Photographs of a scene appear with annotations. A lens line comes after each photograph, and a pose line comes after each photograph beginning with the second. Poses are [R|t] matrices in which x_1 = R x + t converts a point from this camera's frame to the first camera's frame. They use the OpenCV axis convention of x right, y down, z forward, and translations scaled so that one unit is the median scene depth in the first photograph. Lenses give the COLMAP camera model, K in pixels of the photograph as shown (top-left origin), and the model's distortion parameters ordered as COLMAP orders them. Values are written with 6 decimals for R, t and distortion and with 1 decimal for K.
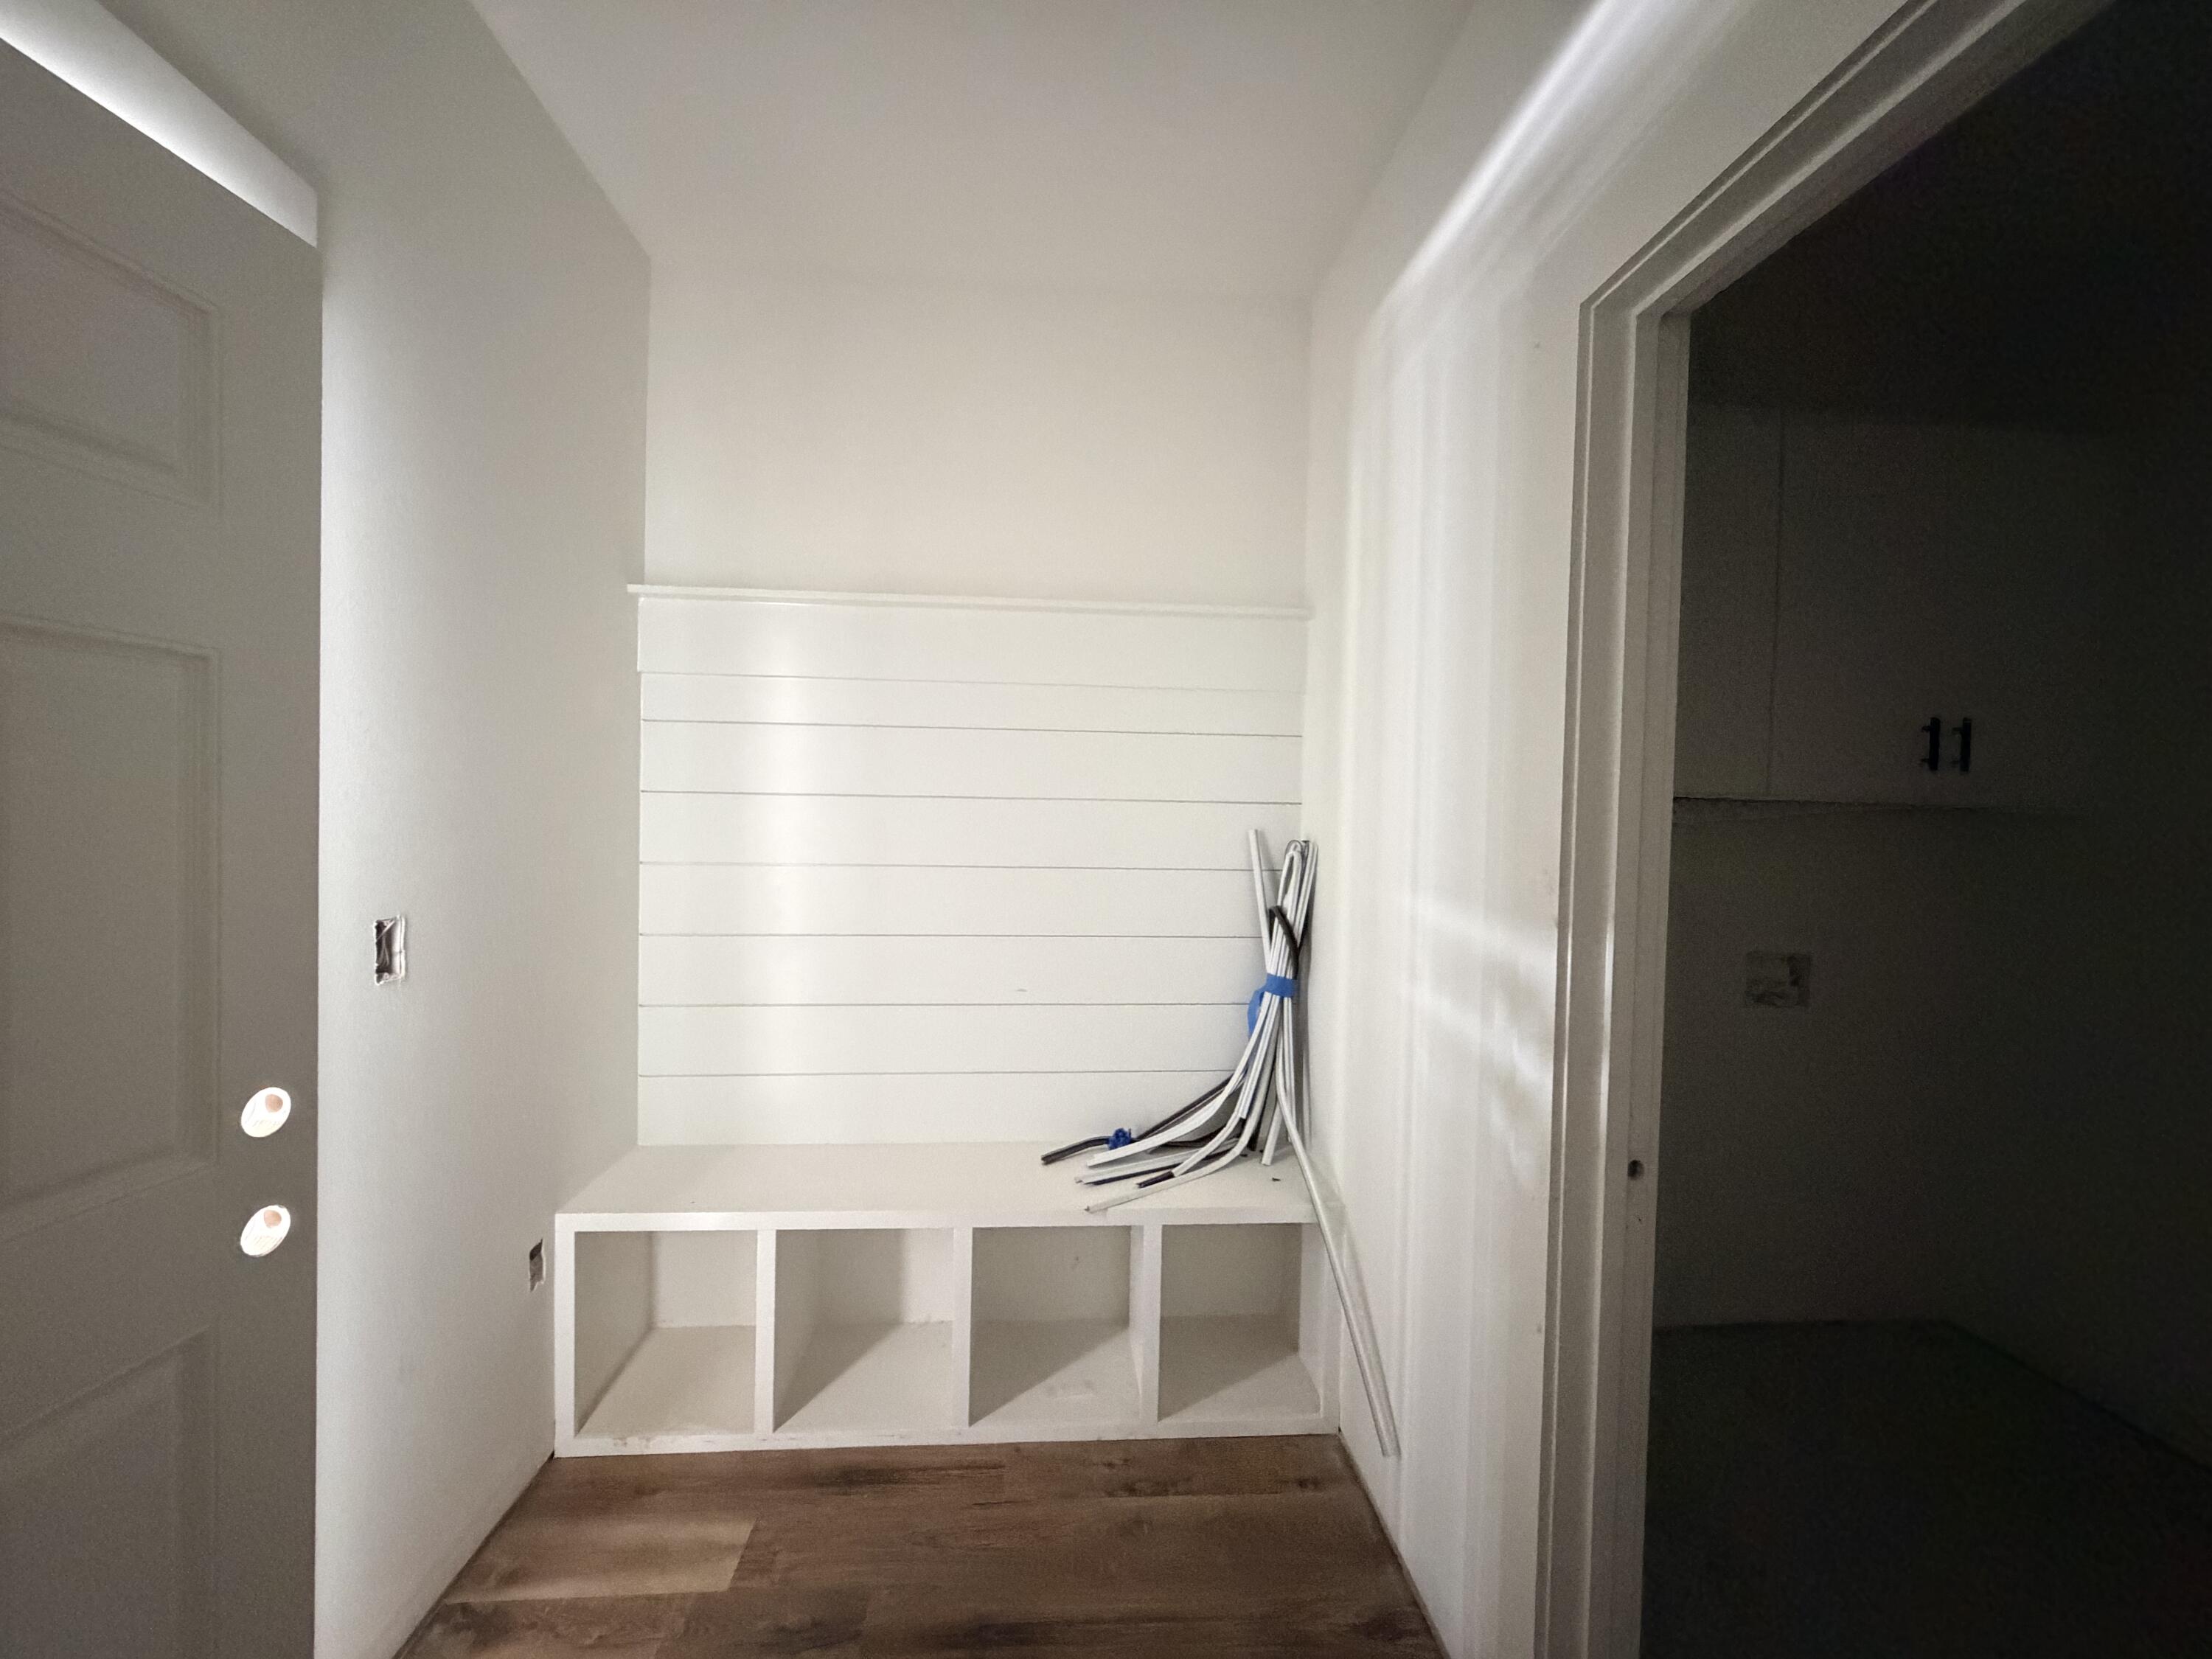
lens RADIAL K [[882.3, 0, 1106.9], [0, 882.3, 832.9], [0, 0, 1]] dist [0.000735, 0.000668]
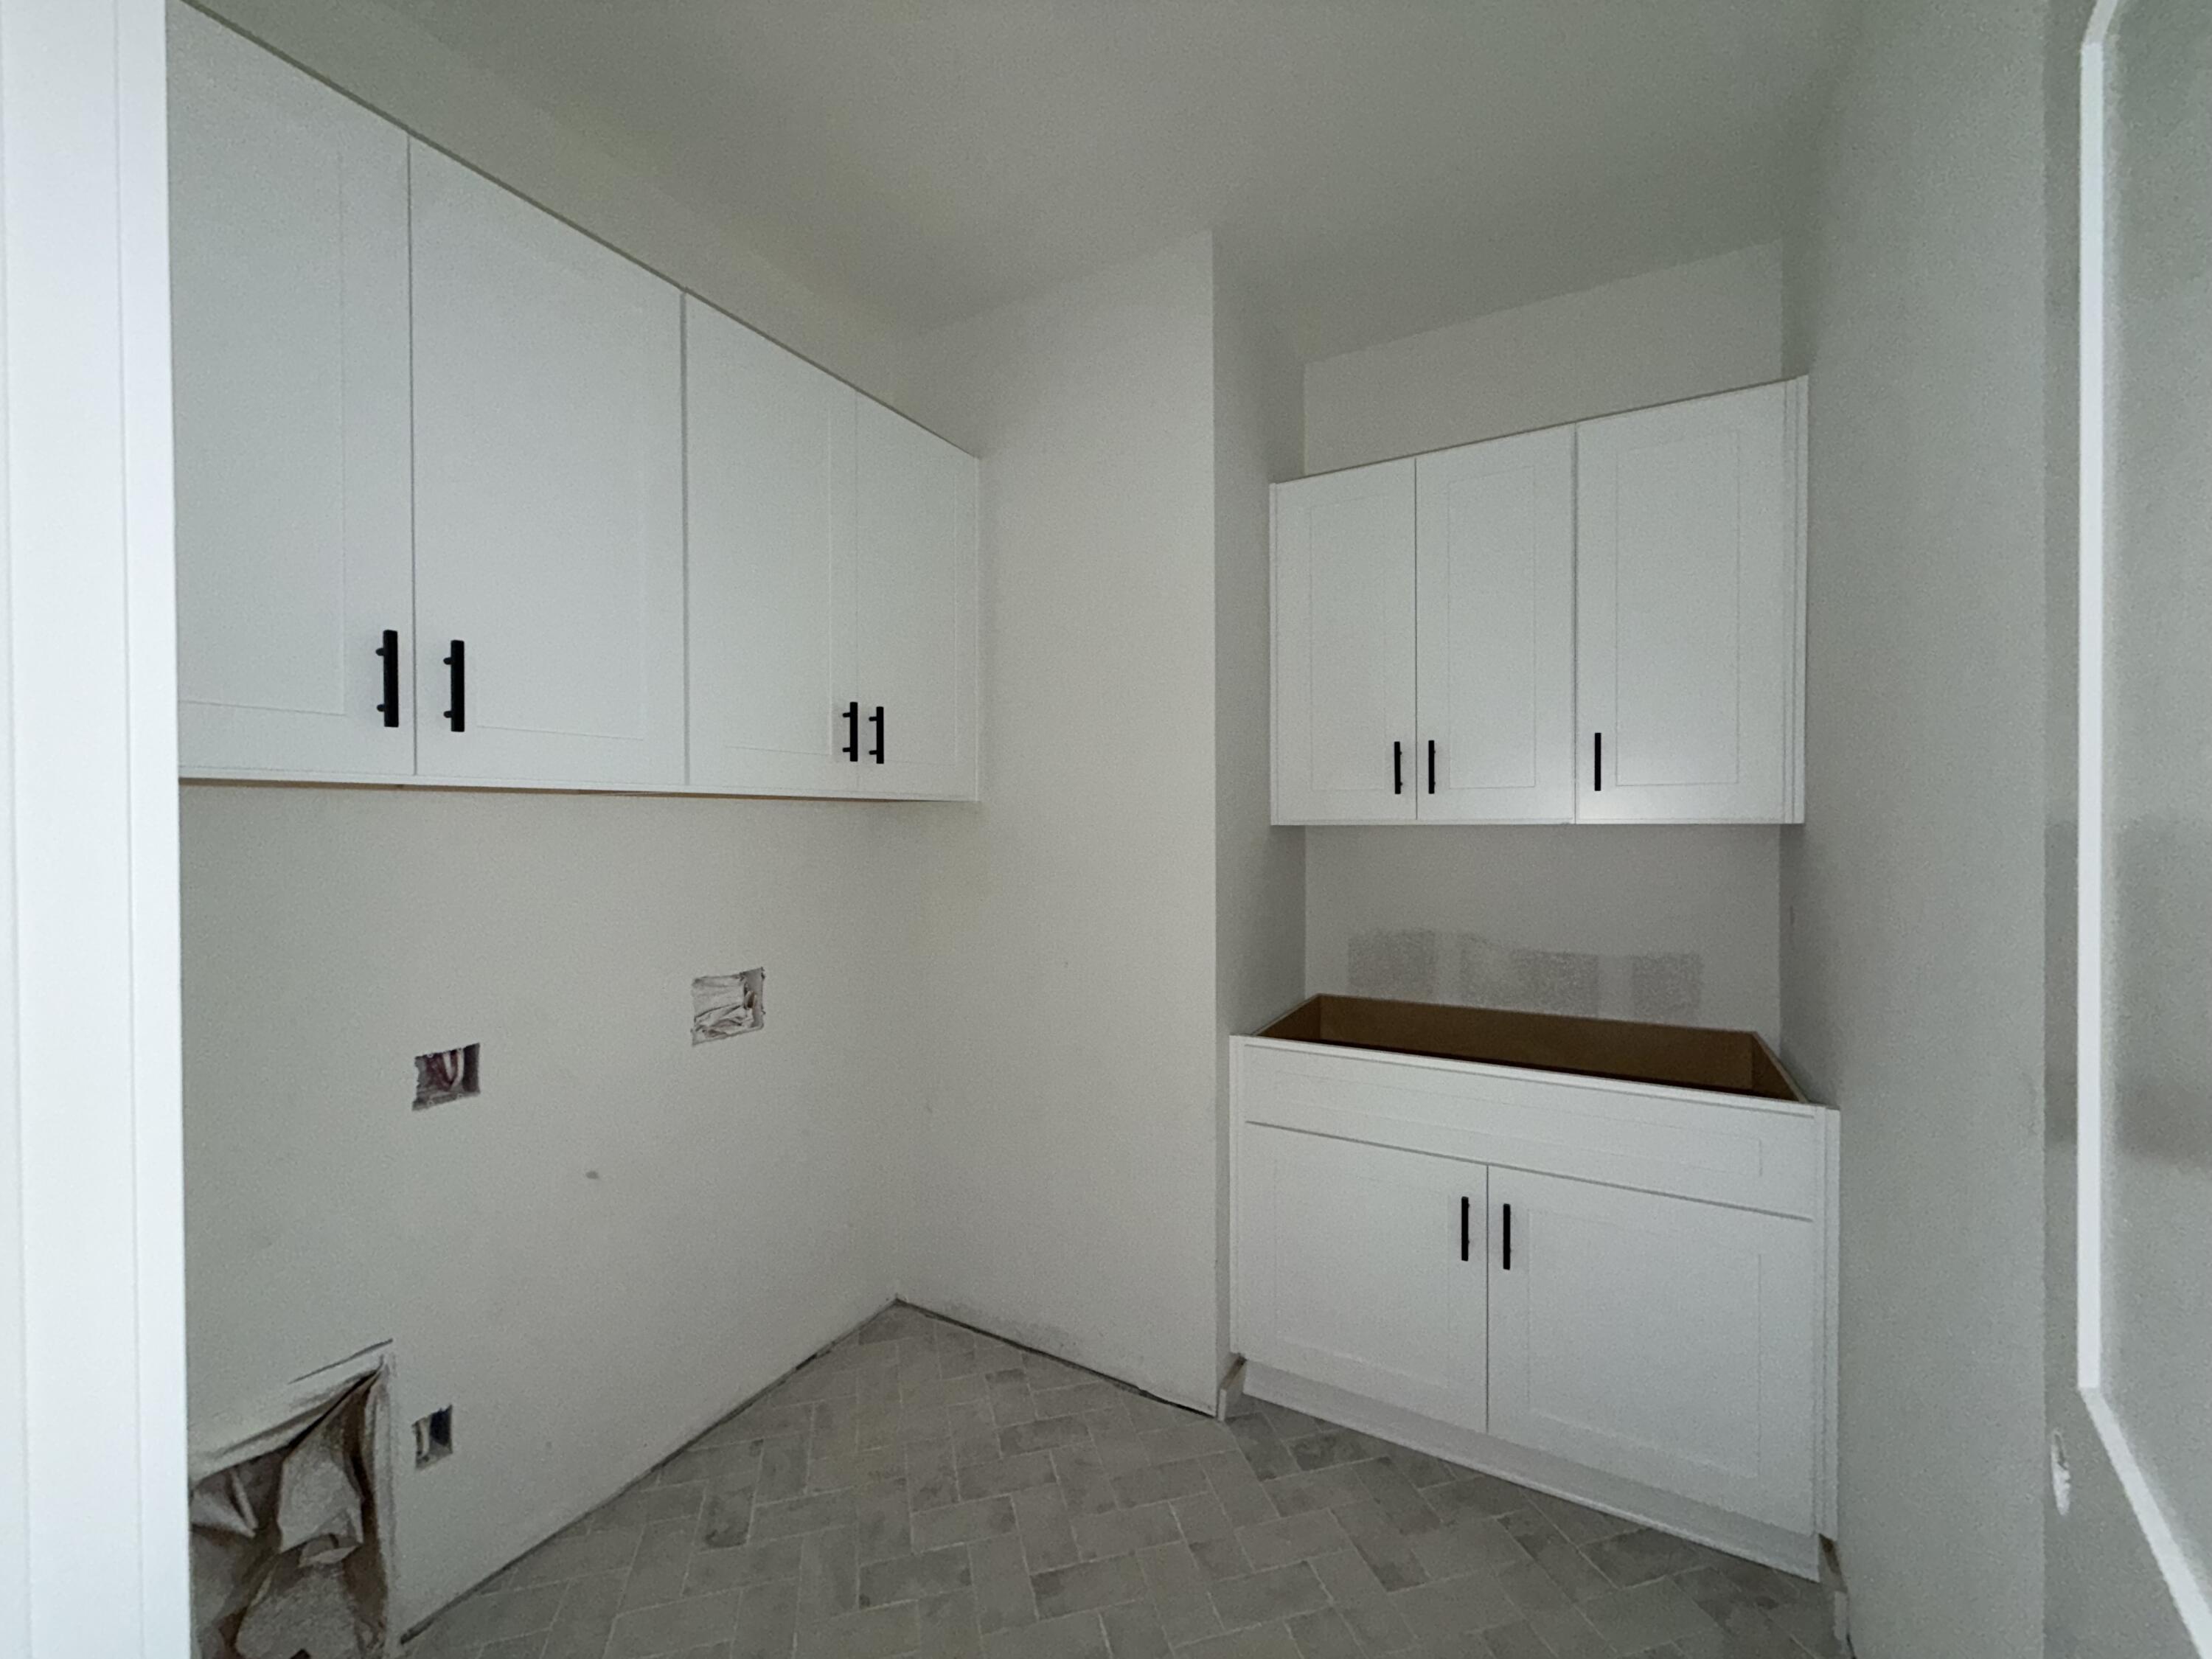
lens RADIAL K [[882.3, 0, 1104.6], [0, 882.3, 832.4], [0, 0, 1]] dist [0.000735, 0.000668]
pose [[0.528012, -0.029368, 0.848729, 0.234859], [0.033306, 0.999349, 0.013859, -0.002188], [-0.848584, 0.020950, 0.528646, 0.238661]]
